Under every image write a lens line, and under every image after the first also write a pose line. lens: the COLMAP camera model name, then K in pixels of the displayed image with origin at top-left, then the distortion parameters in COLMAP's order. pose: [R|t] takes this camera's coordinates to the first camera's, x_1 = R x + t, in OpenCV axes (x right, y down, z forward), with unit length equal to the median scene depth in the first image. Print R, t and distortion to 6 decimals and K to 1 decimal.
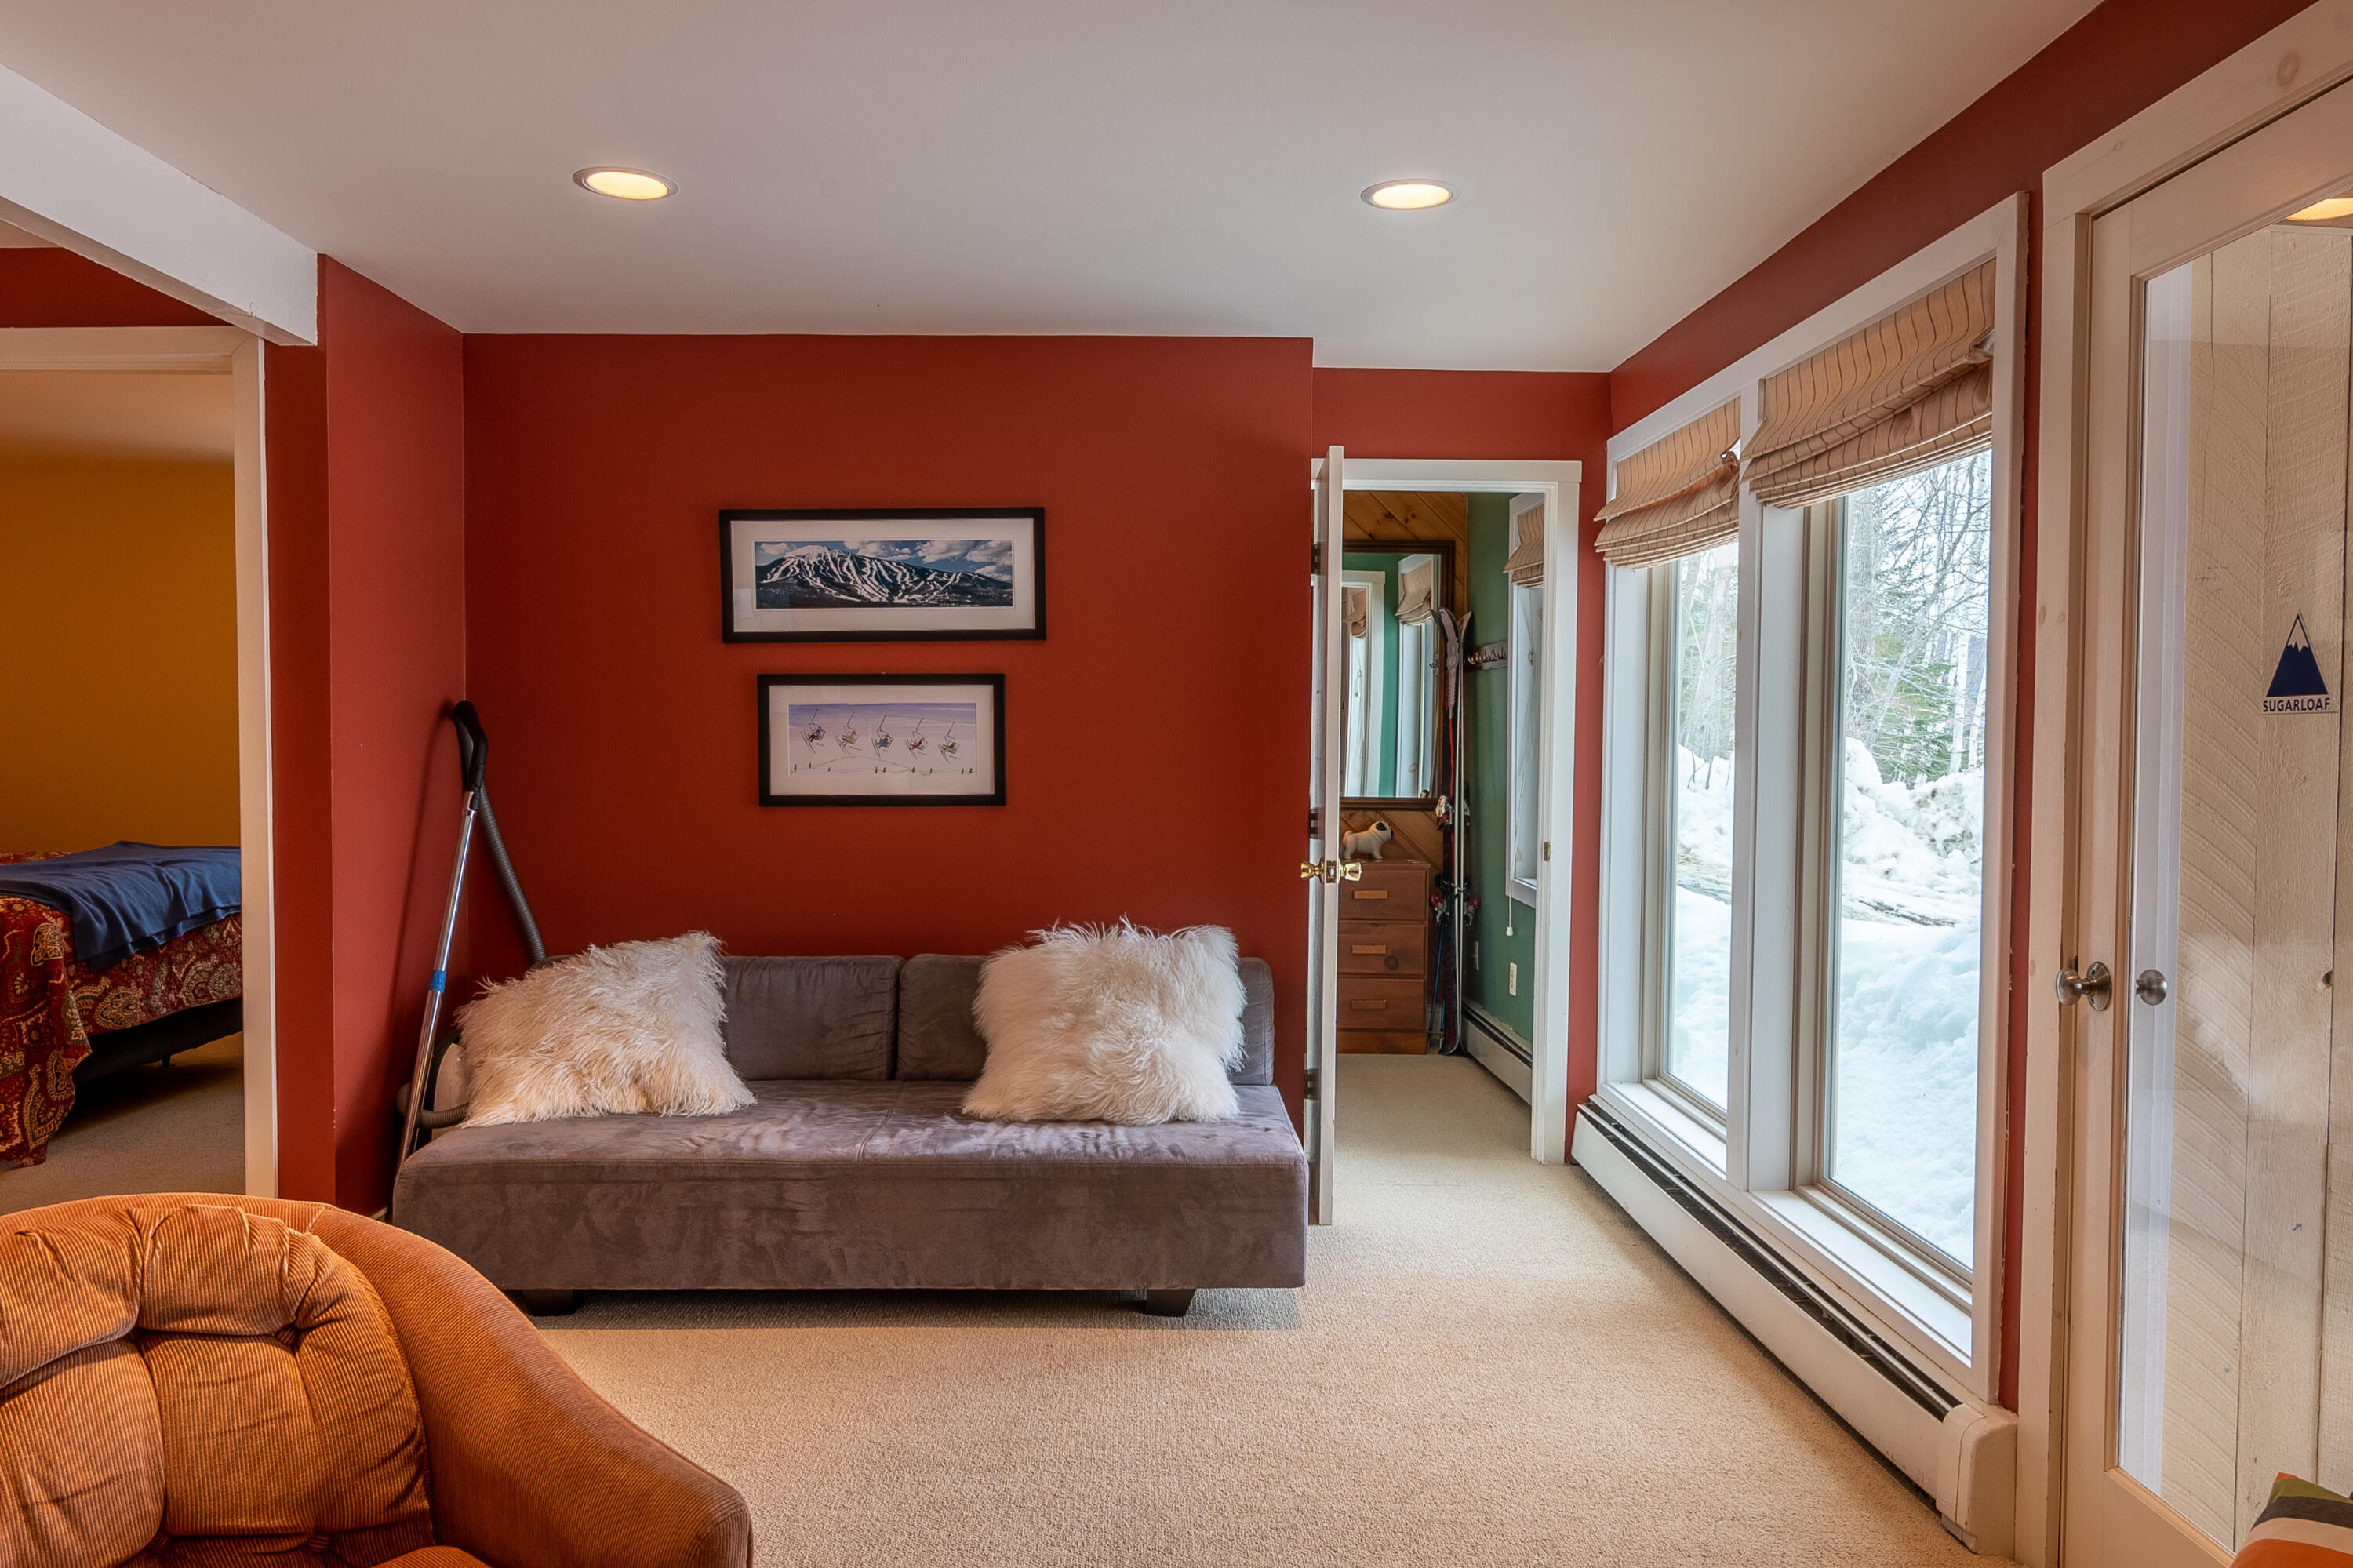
lens RADIAL K [[1734.0, 0, 1175.3], [0, 1734.0, 791.1], [0, 0, 1]] dist [-0.001521, 0.001602]
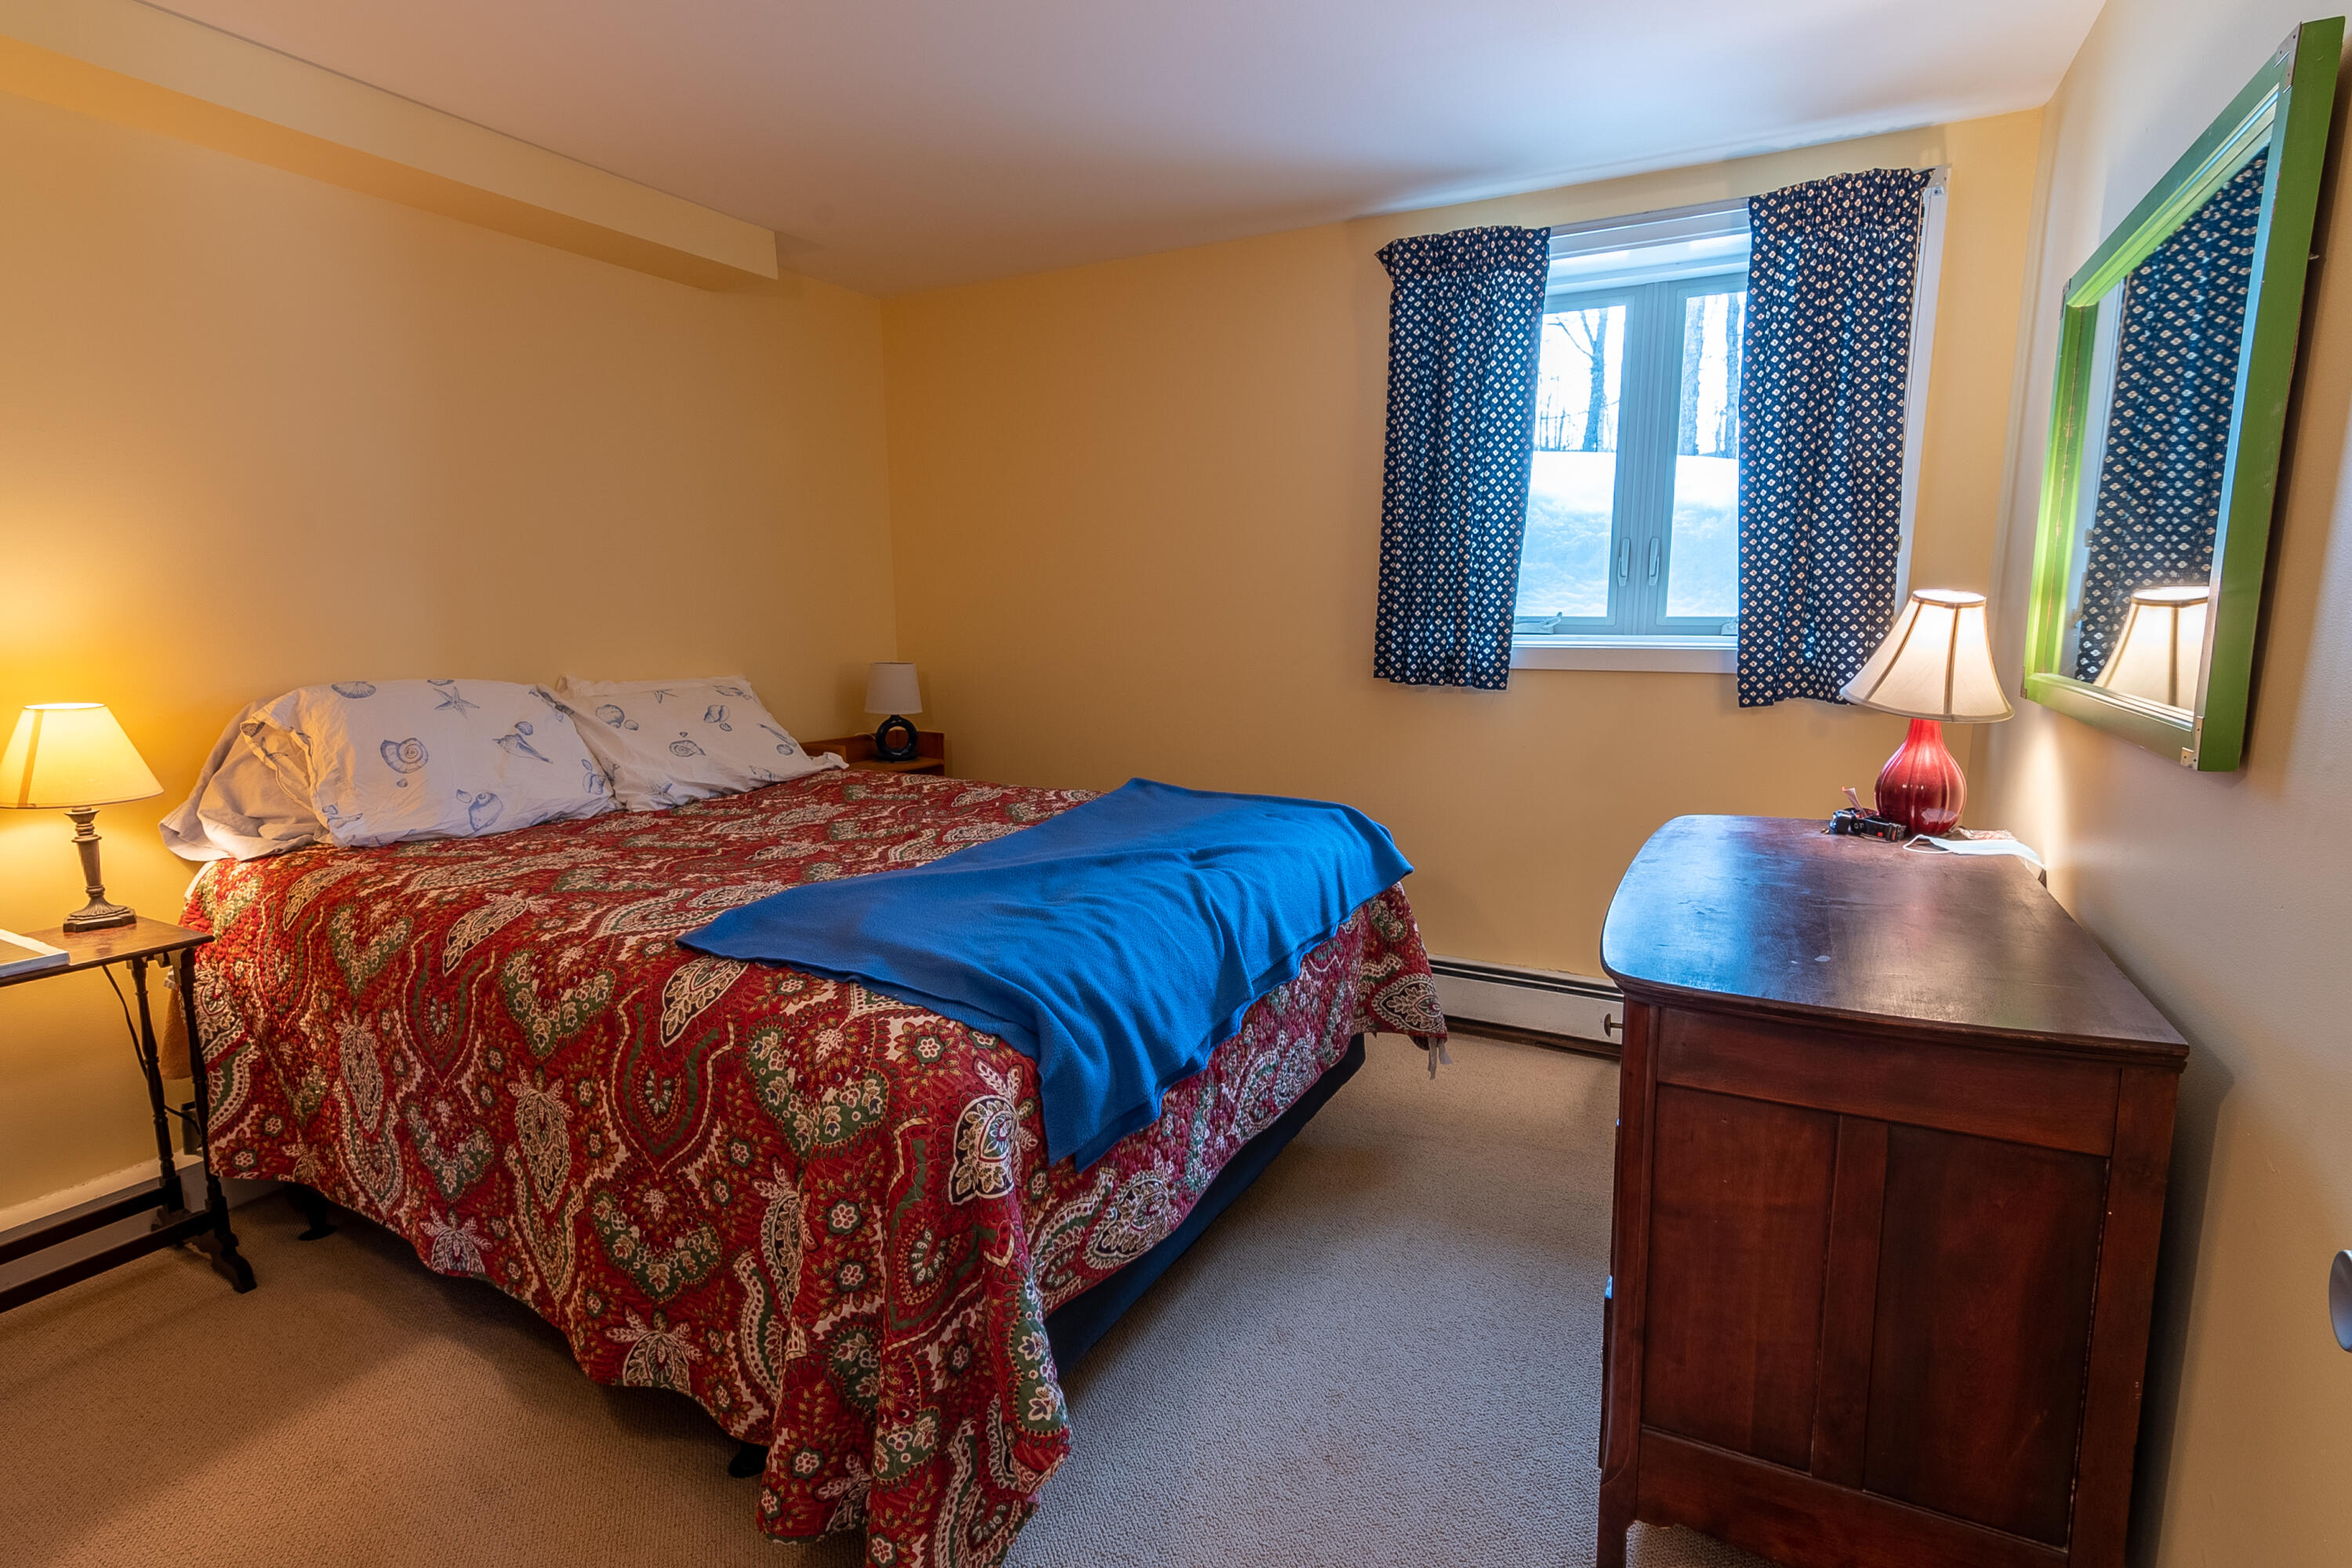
lens RADIAL K [[1147.2, 0, 1176.0], [0, 1147.2, 779.6], [0, 0, 1]] dist [-0.001583, 0.003574]
pose [[0.872004, 0.066355, -0.484981, -0.485166], [-0.005626, 0.992063, 0.125617, -0.033967], [0.489467, -0.106810, 0.865456, 0.797298]]
